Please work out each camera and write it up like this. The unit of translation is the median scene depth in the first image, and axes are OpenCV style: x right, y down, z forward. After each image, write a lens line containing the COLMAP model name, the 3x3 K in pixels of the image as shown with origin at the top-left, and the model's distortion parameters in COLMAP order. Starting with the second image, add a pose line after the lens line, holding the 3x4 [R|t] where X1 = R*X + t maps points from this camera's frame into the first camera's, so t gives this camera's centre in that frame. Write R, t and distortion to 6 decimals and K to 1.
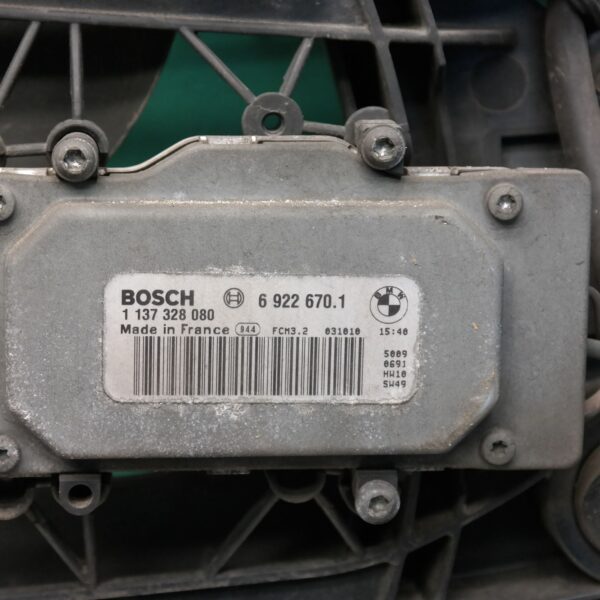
lens RADIAL K [[1916.3, 0, 300.0], [0, 1916.3, 300.0], [0, 0, 1]] dist [0.034018, -0.236059]
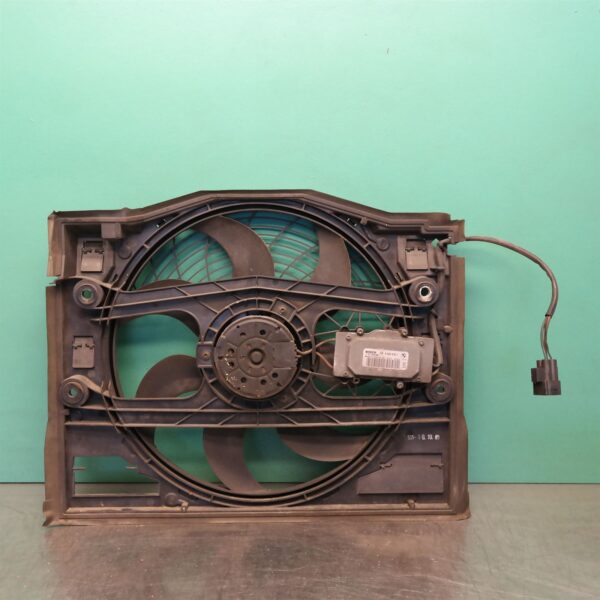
lens RADIAL K [[698.0, 0, 298.7], [0, 698.0, 313.1], [0, 0, 1]] dist [0.008455, 0.047207]
pose [[0.995597, 0.065857, -0.066703, -0.171513], [-0.073009, 0.991115, -0.111181, 0.156273], [0.058788, 0.115561, 0.991559, -1.520303]]
